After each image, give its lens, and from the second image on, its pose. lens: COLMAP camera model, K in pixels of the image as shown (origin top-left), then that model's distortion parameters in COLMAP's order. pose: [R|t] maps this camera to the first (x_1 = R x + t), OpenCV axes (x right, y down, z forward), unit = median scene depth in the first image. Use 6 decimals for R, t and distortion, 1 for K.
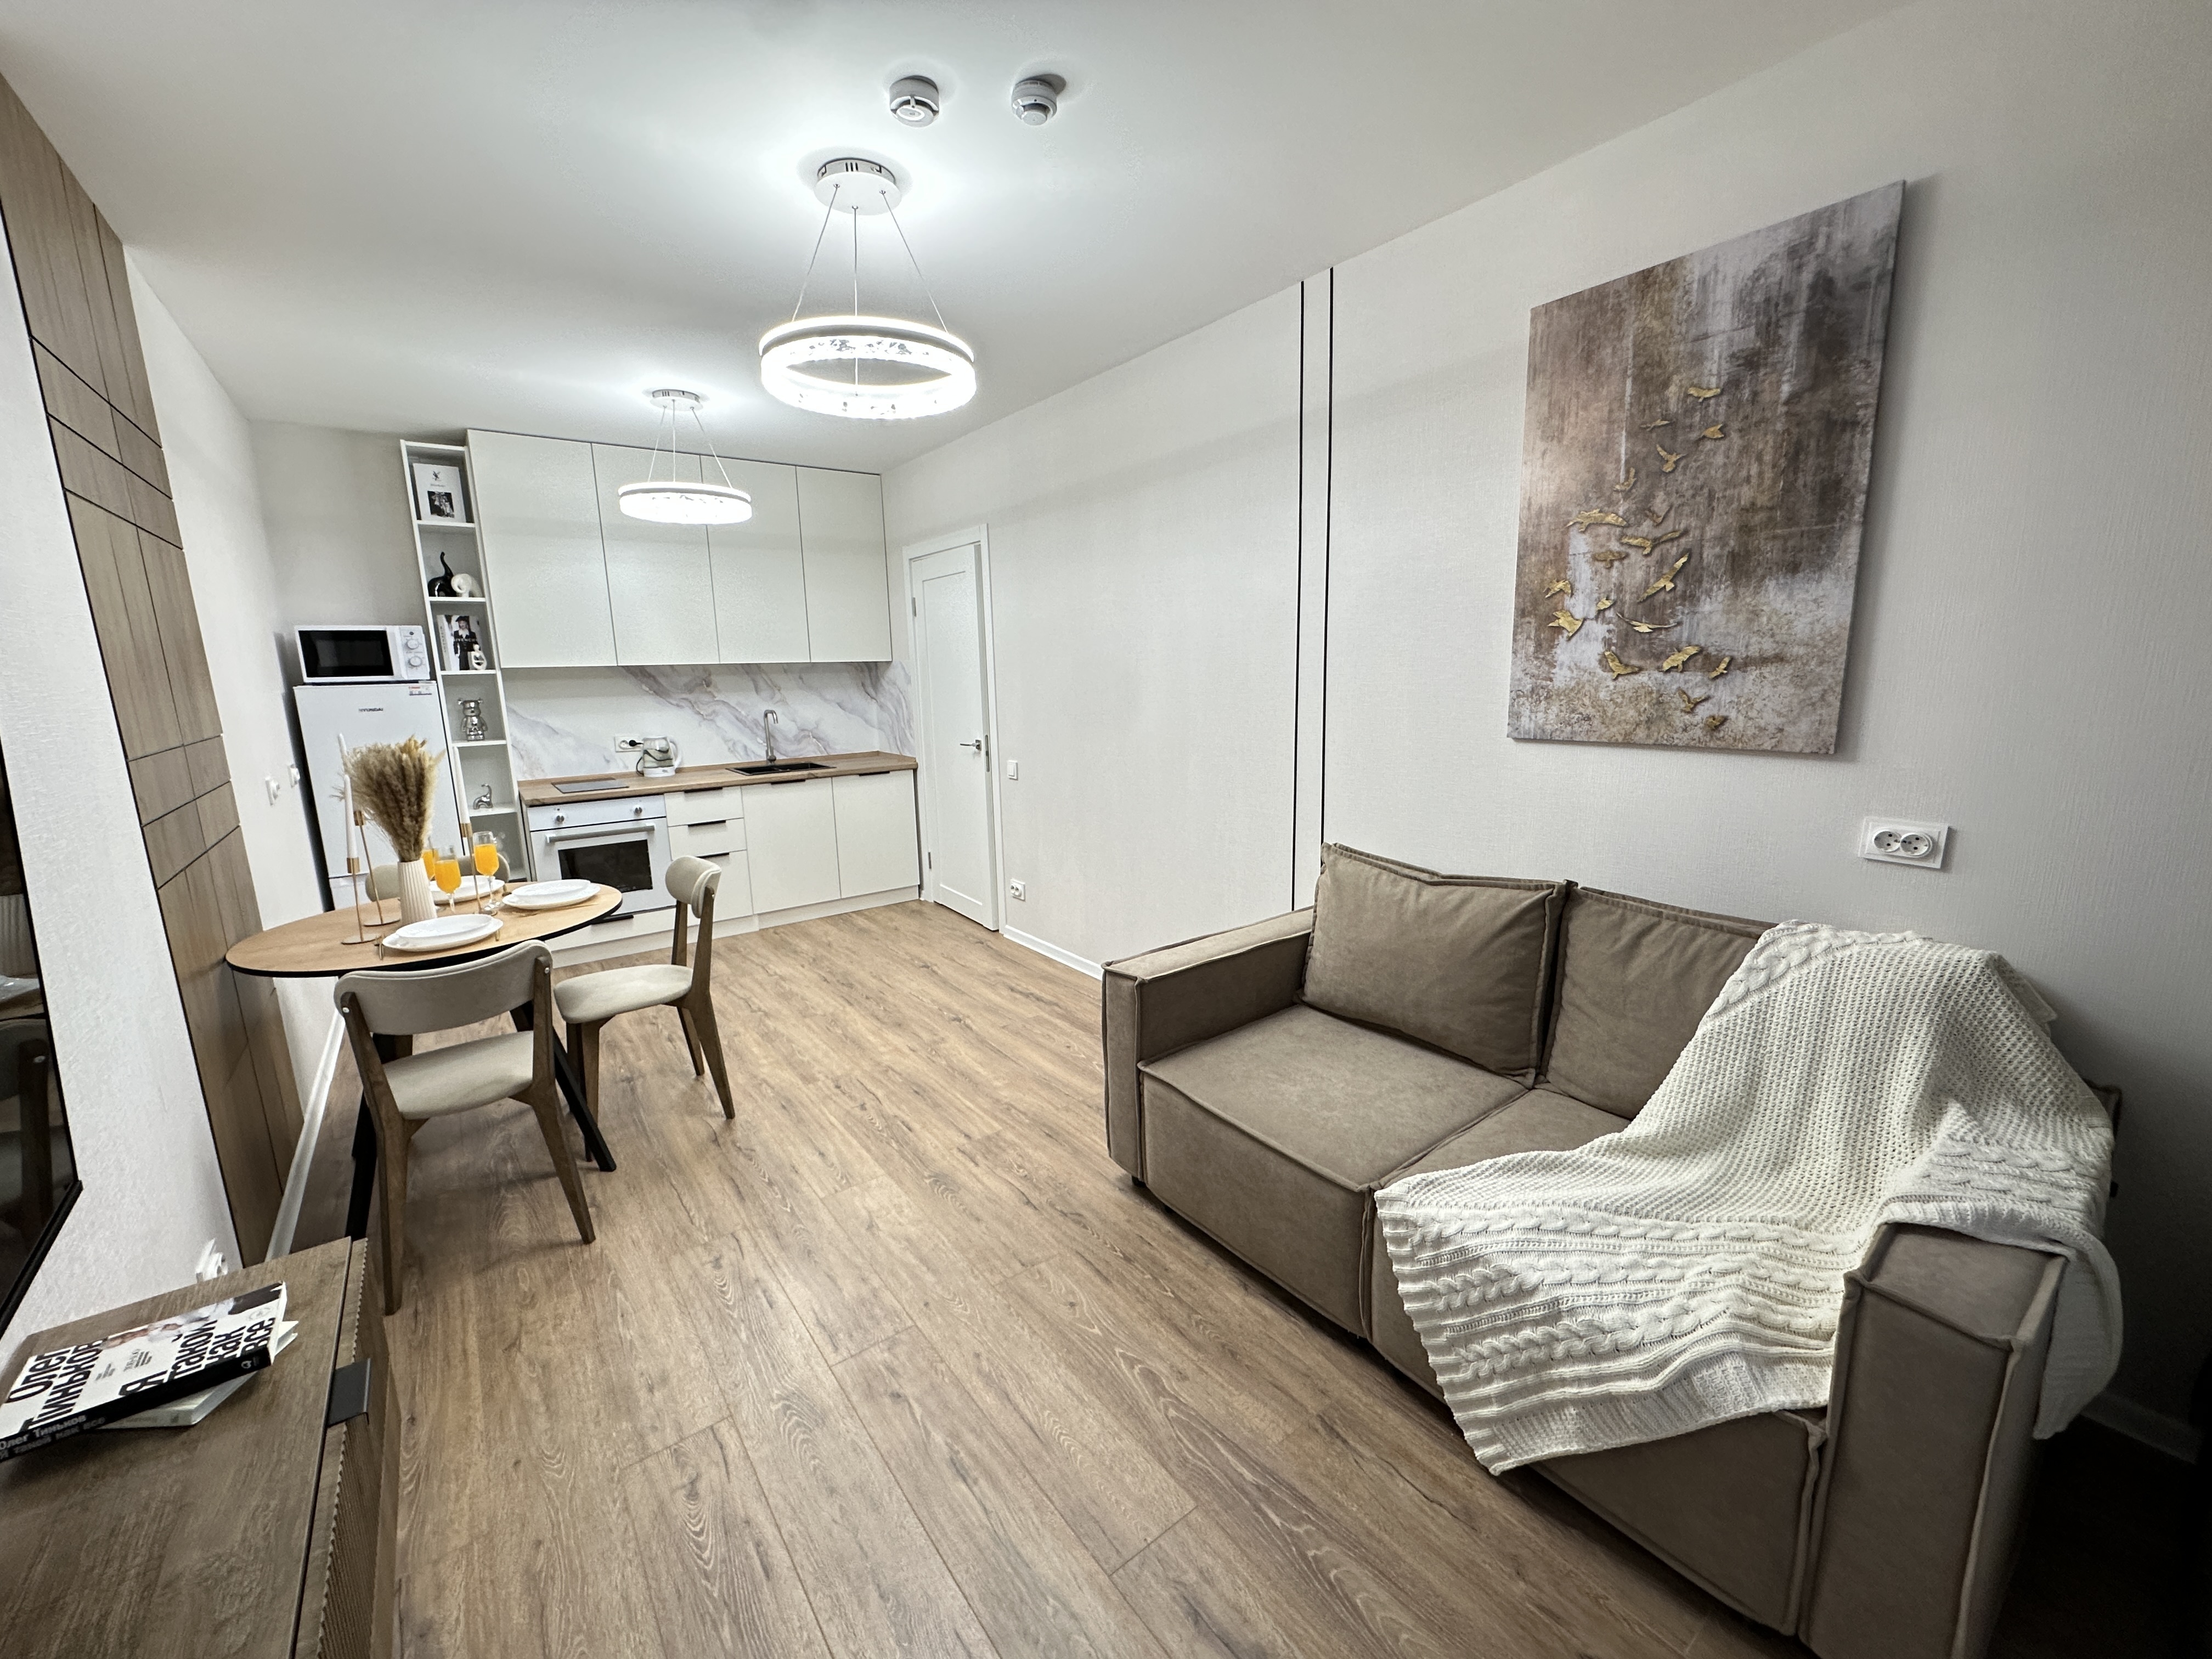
lens RADIAL K [[886.1, 0, 1104.6], [0, 886.1, 828.4], [0, 0, 1]] dist [-0.001948, 0.000333]
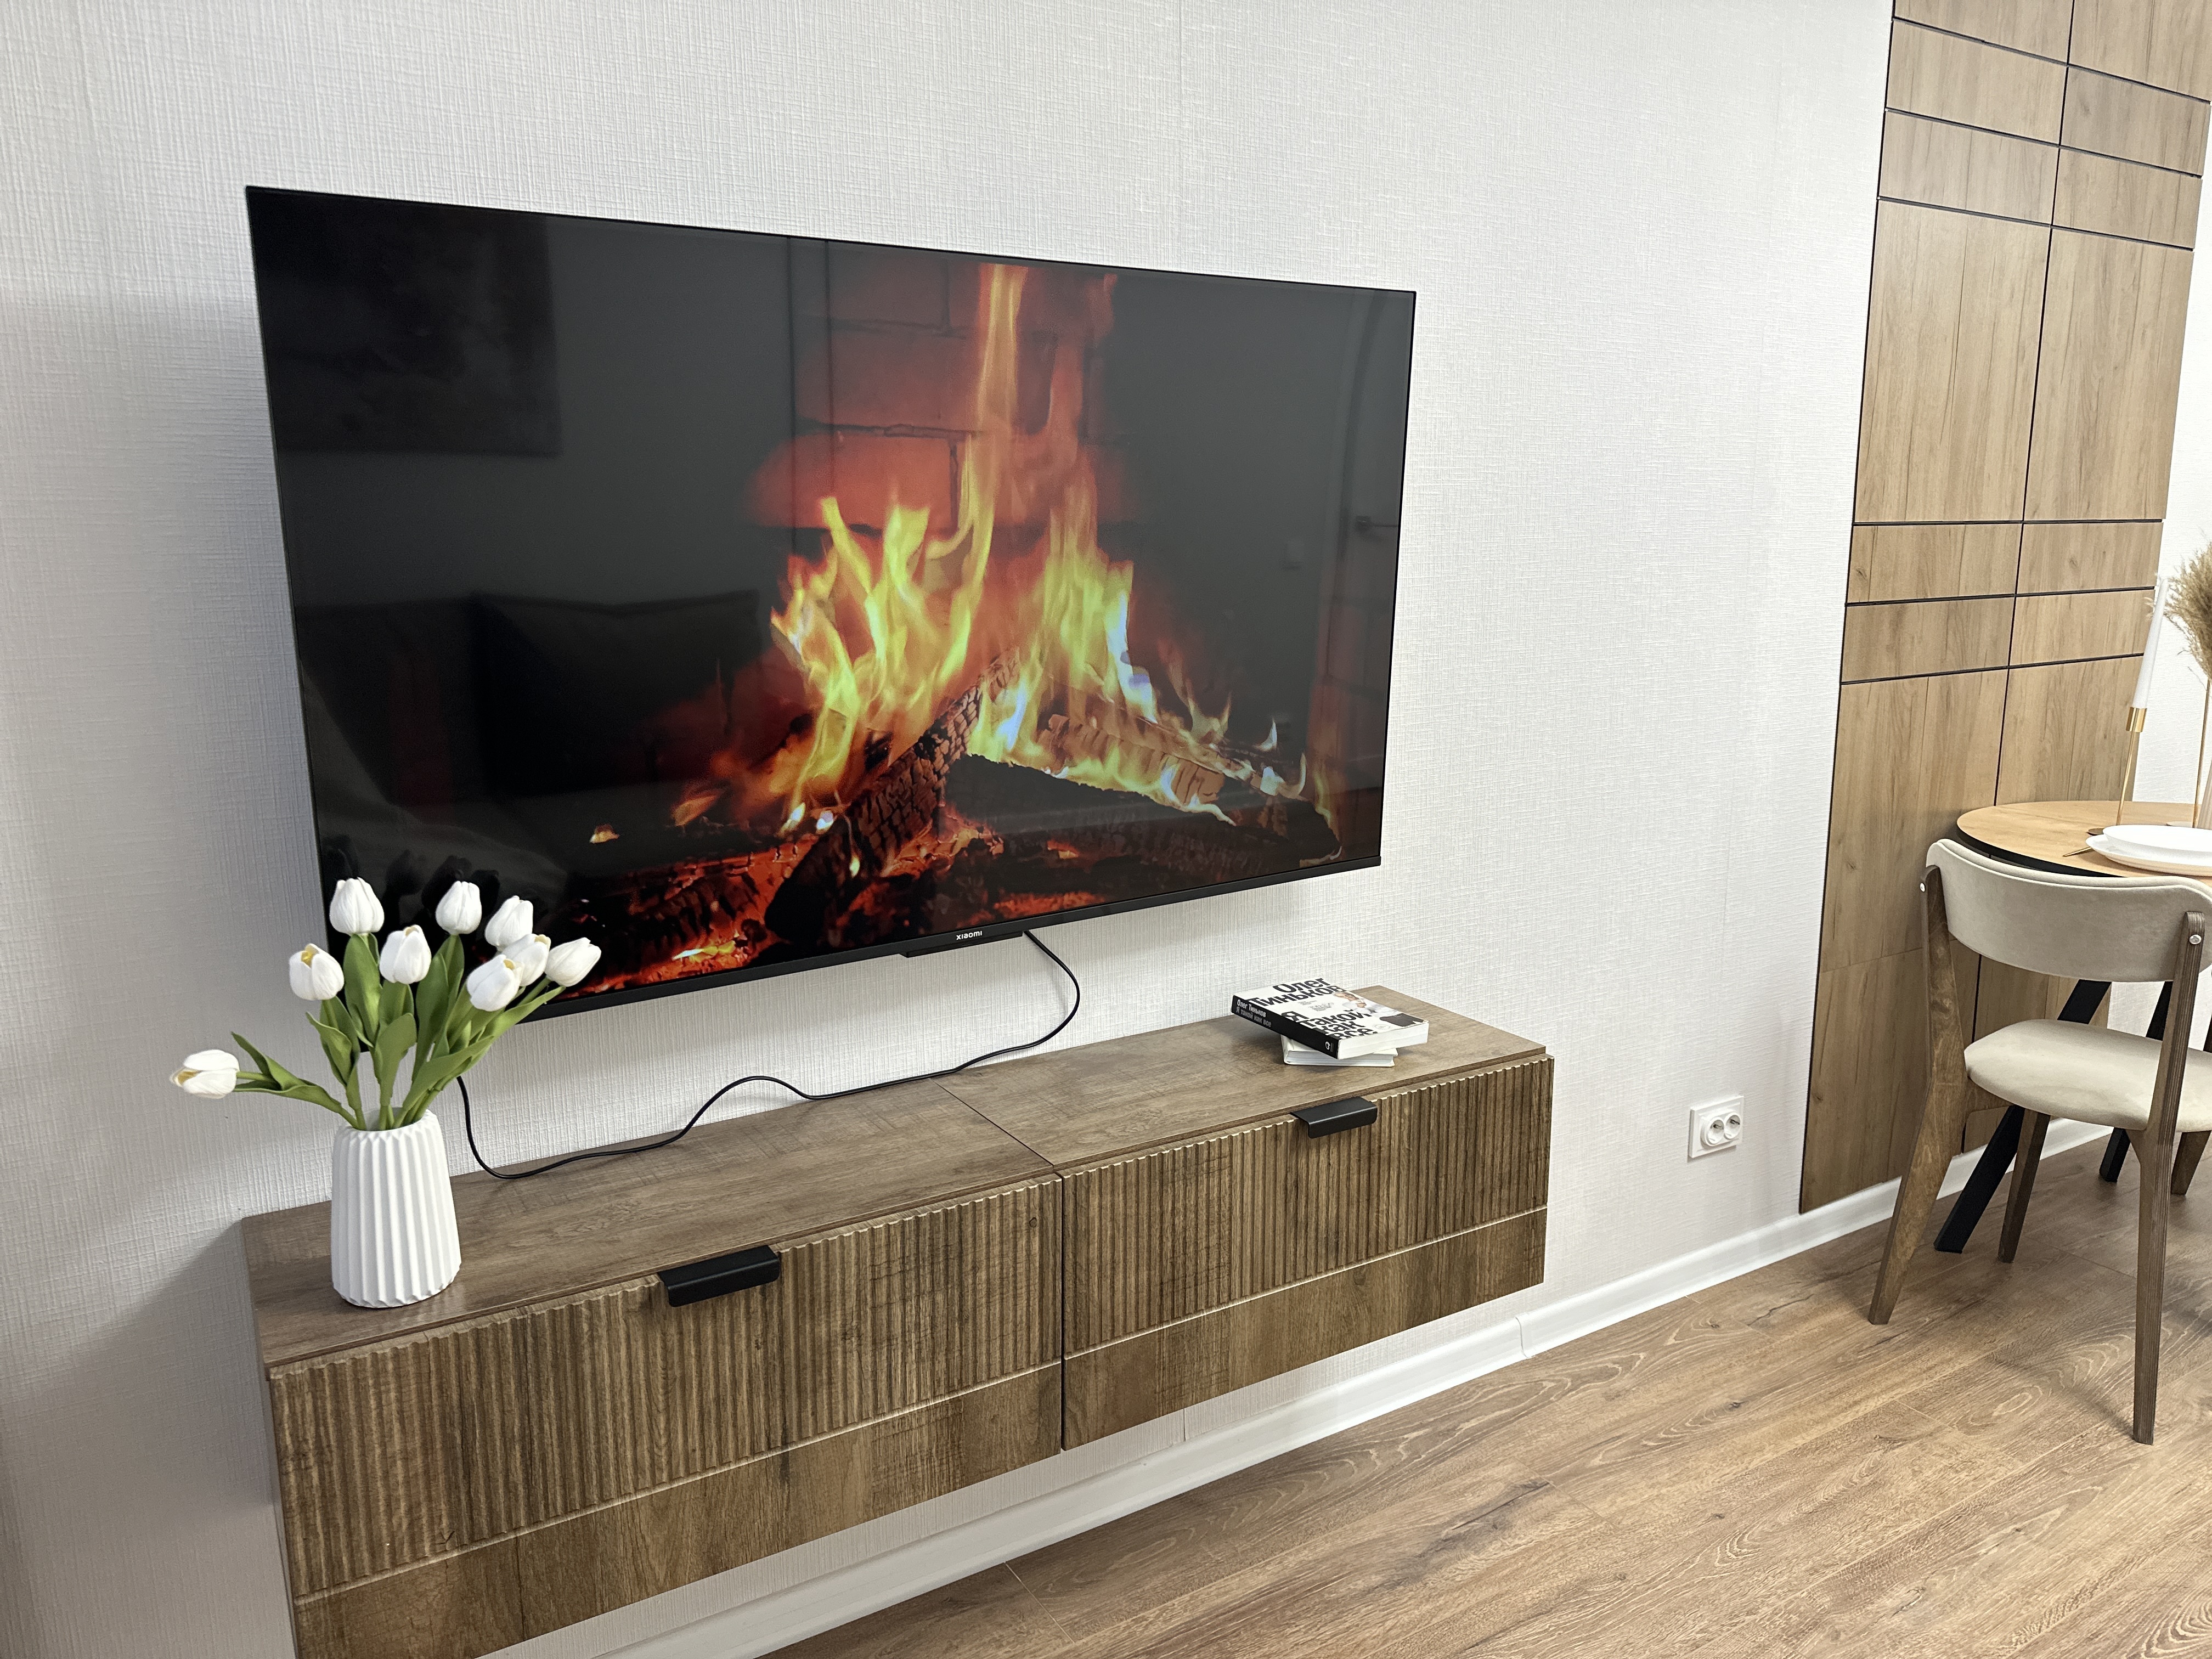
lens RADIAL K [[1574.2, 0, 1106.0], [0, 1574.2, 829.5], [0, 0, 1]] dist [0.006912, -0.004794]
pose [[-0.094117, 0.211297, -0.972880, 0.192095], [-0.176221, 0.958251, 0.225168, -0.003625], [0.979841, 0.192634, -0.052953, 0.184749]]
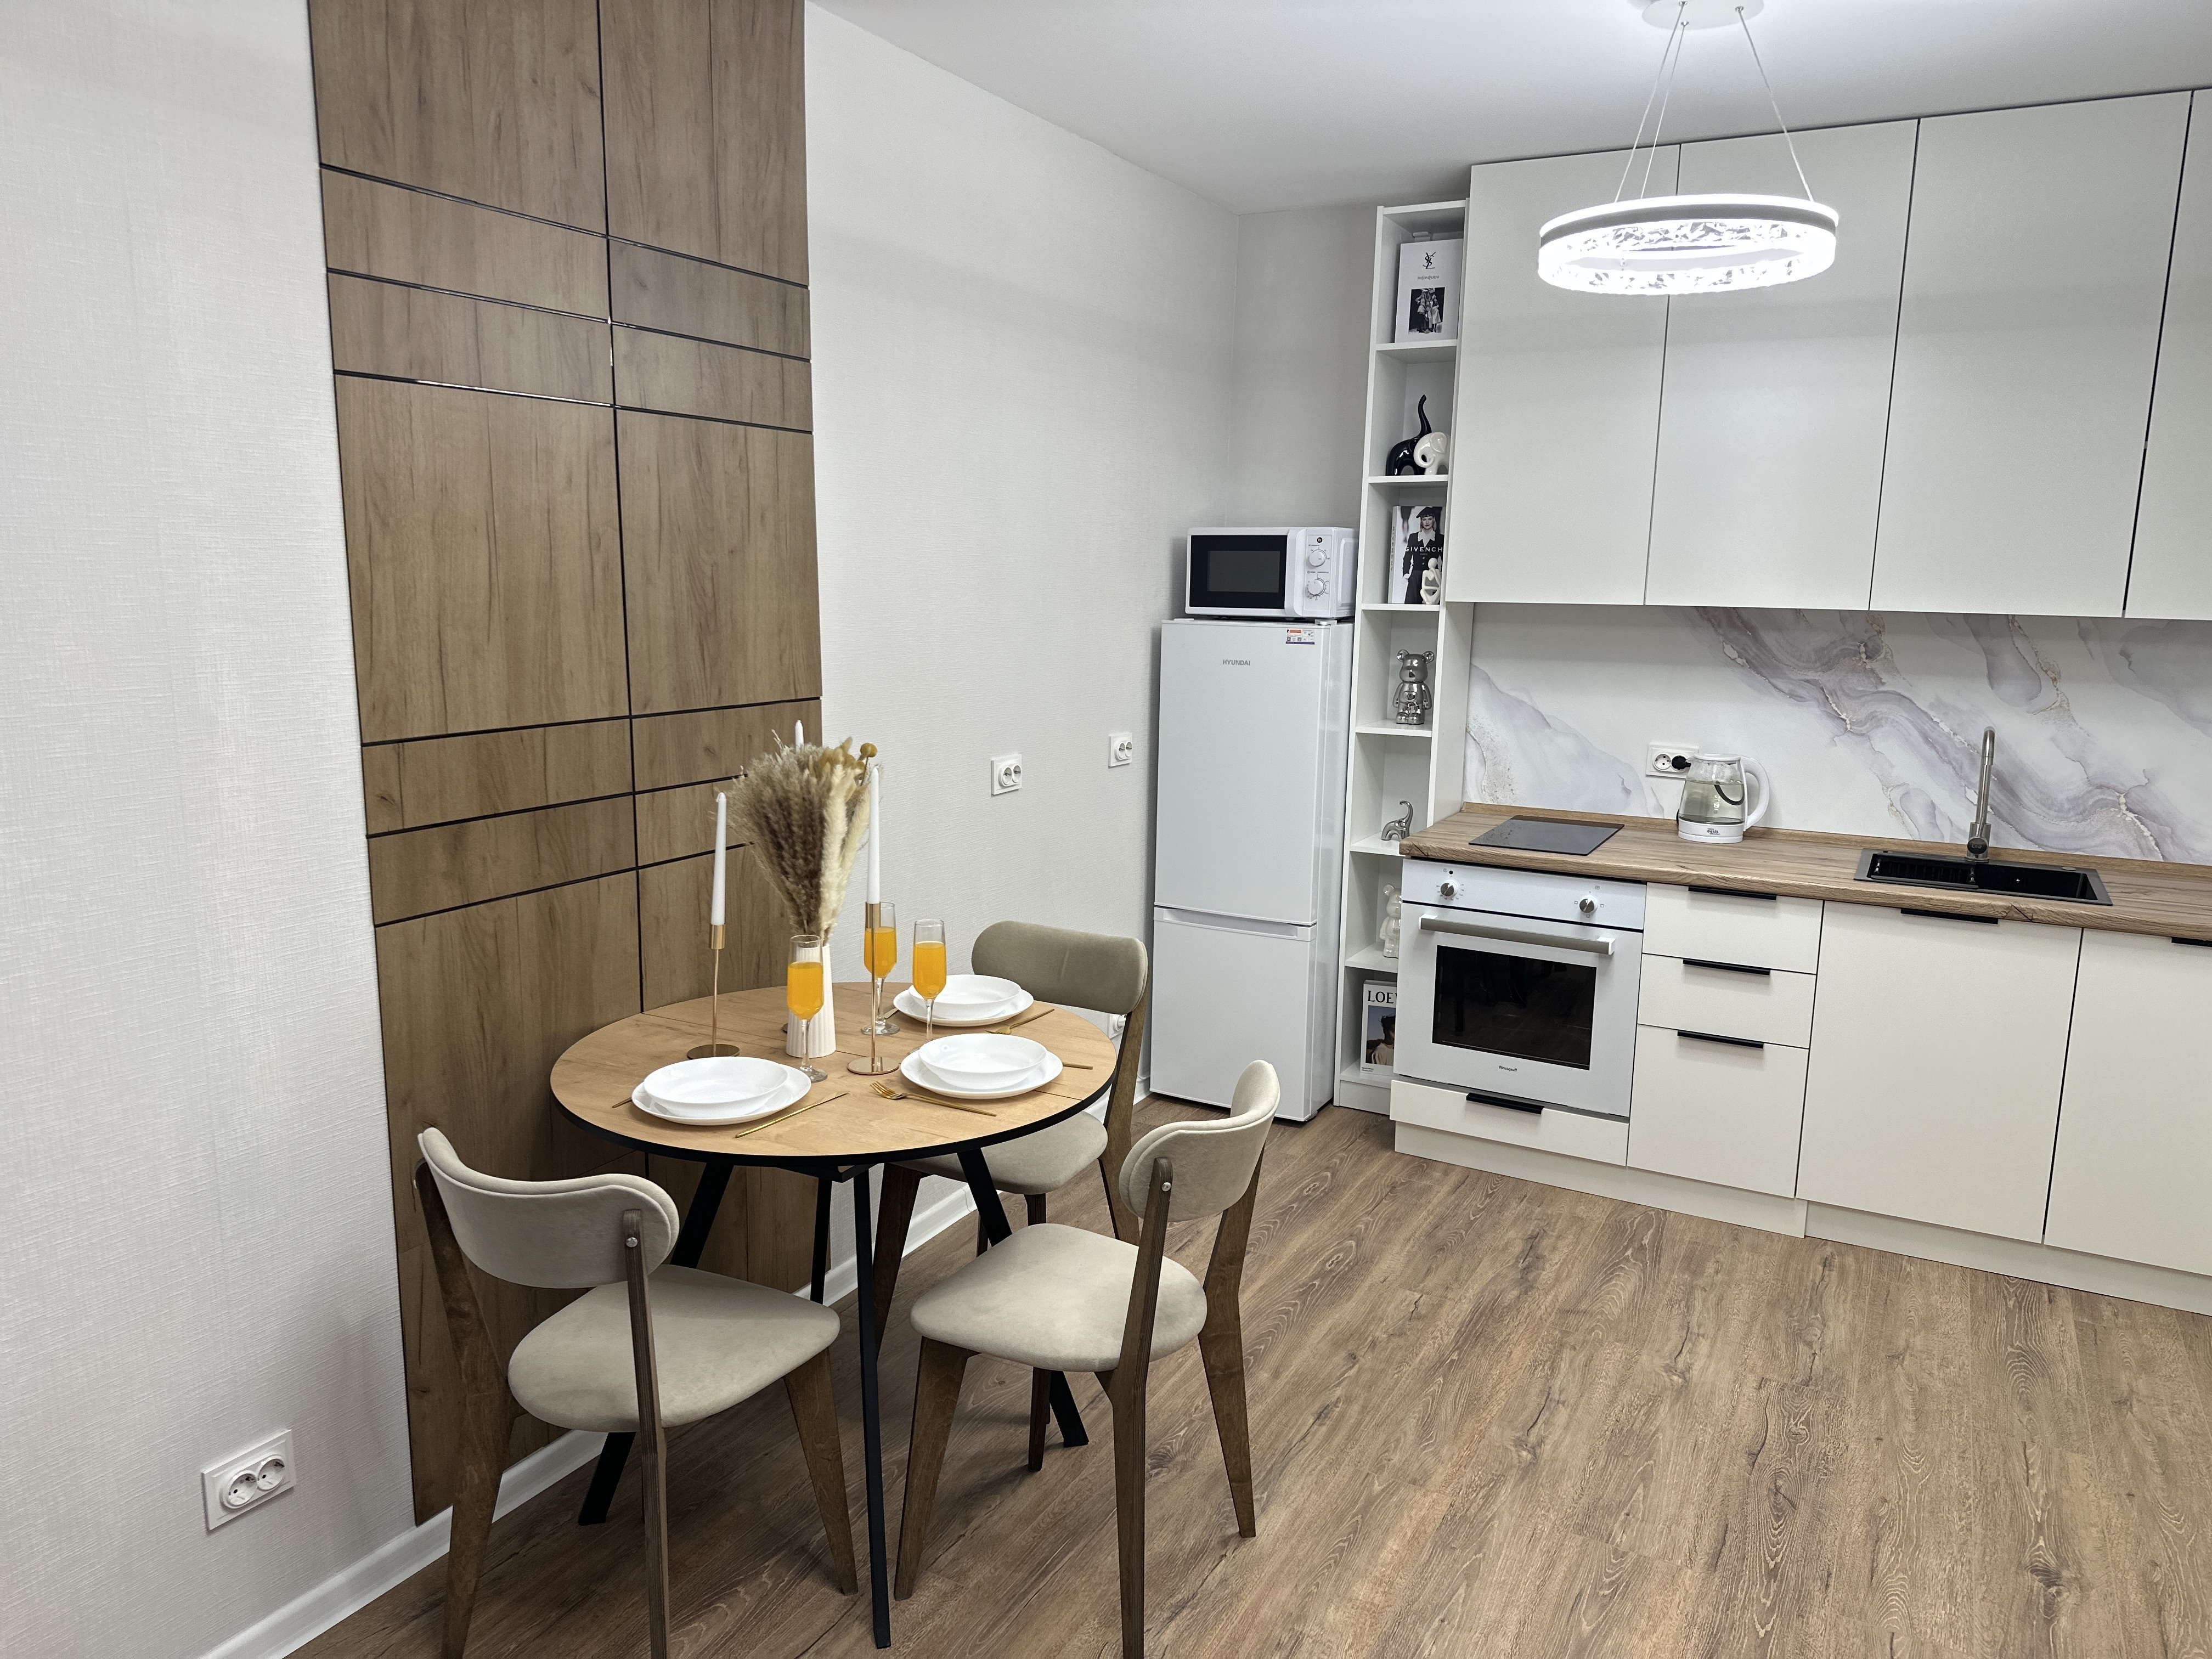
lens RADIAL K [[1529.7, 0, 1115.9], [0, 1529.7, 836.5], [0, 0, 1]] dist [0.139016, -0.213284]
pose [[0.419912, 0.187809, -0.887920, 0.115822], [-0.194189, 0.974289, 0.114243, -0.109488], [0.886546, 0.124452, 0.445587, 0.410150]]
